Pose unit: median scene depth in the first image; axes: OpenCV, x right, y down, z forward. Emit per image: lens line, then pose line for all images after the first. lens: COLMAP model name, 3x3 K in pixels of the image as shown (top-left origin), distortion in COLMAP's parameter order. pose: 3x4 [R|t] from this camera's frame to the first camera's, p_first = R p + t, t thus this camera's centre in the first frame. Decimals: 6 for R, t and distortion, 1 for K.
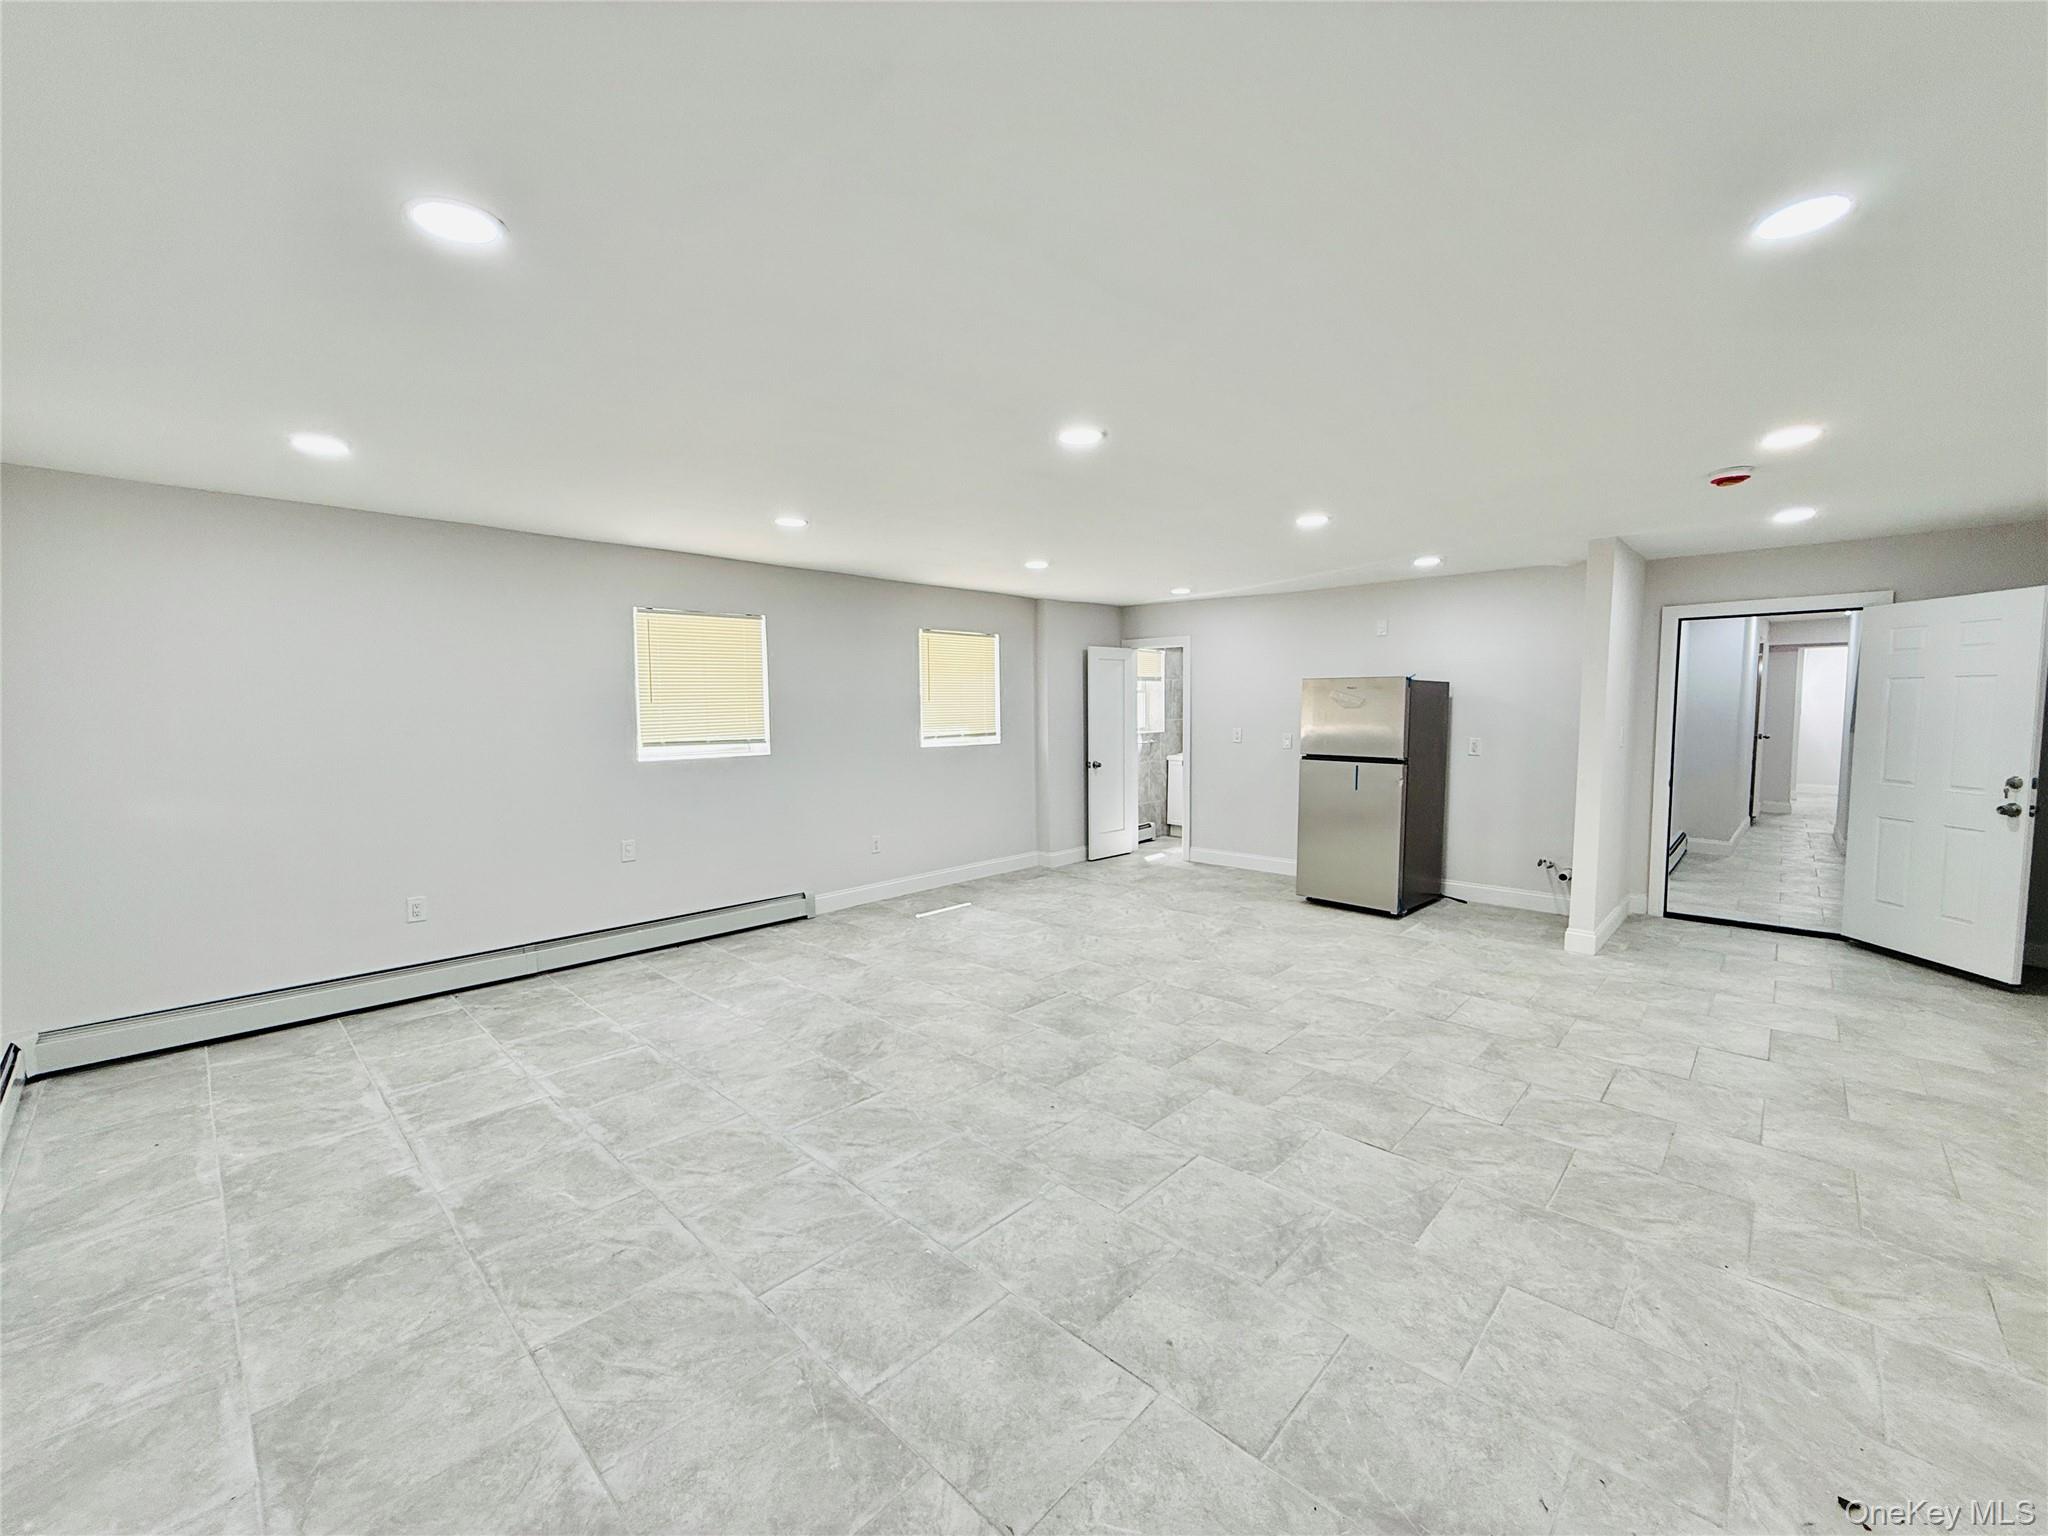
lens RADIAL K [[823.0, 0, 1020.6], [0, 823.0, 768.0], [0, 0, 1]] dist [0.002248, 0.000086]
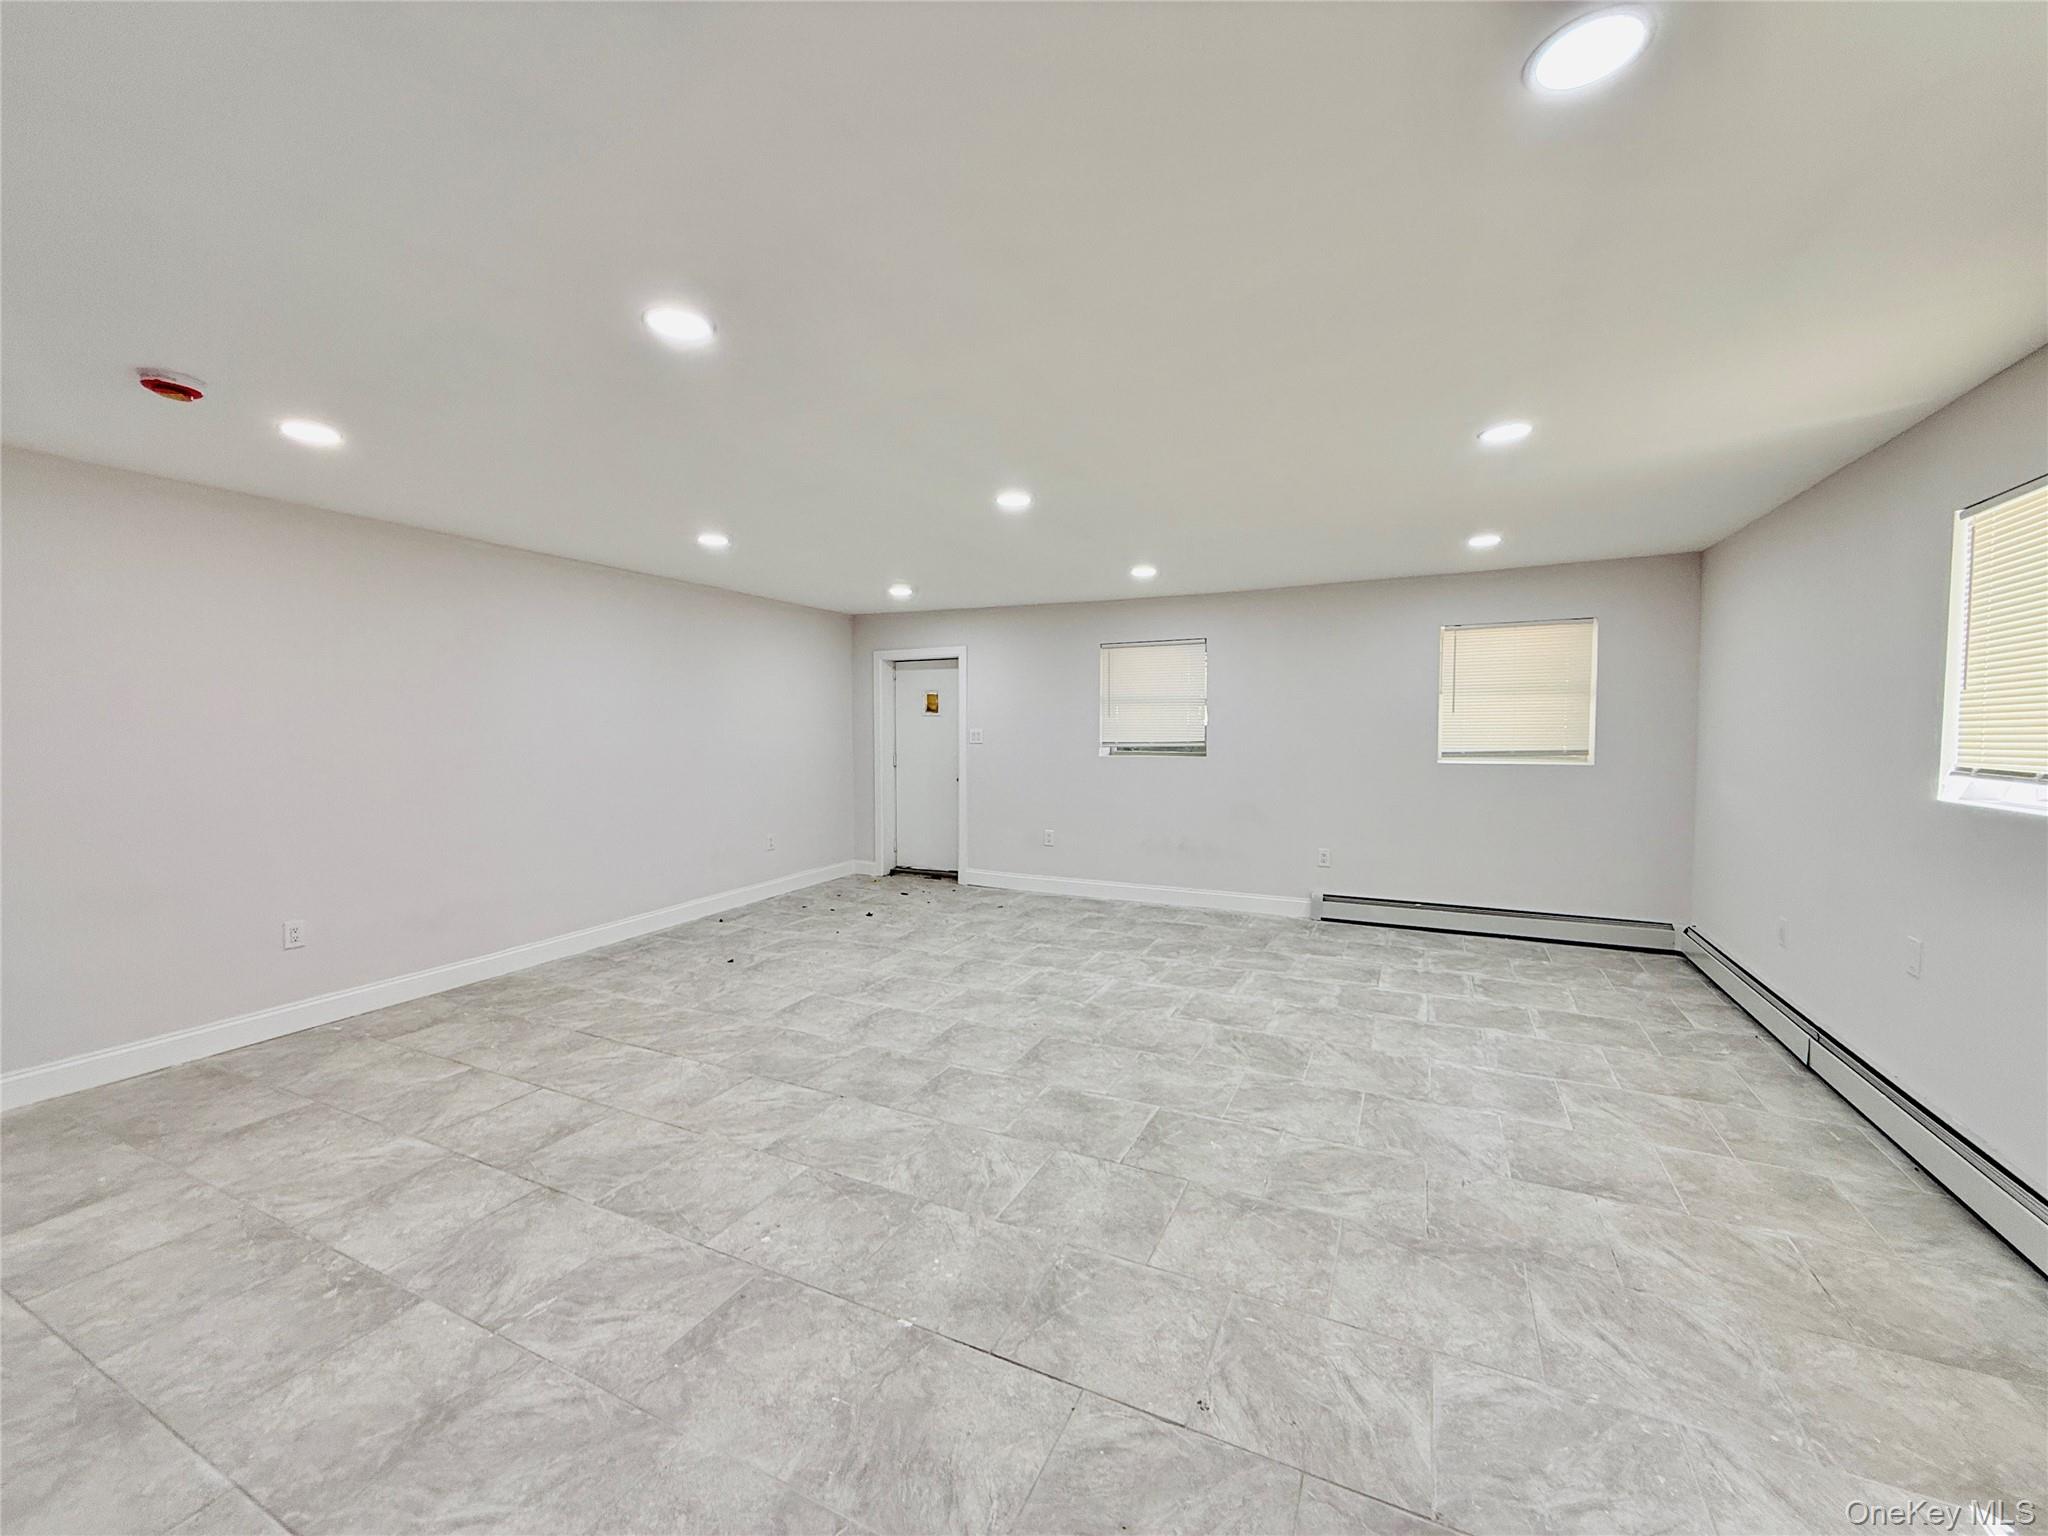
lens RADIAL K [[823.0, 0, 1022.0], [0, 823.0, 769.1], [0, 0, 1]] dist [0.002248, 0.000086]
pose [[-0.952992, 0.023739, -0.302065, 0.428066], [-0.015127, 0.991955, 0.125681, -0.138410], [0.302618, 0.124342, -0.944966, 2.119391]]
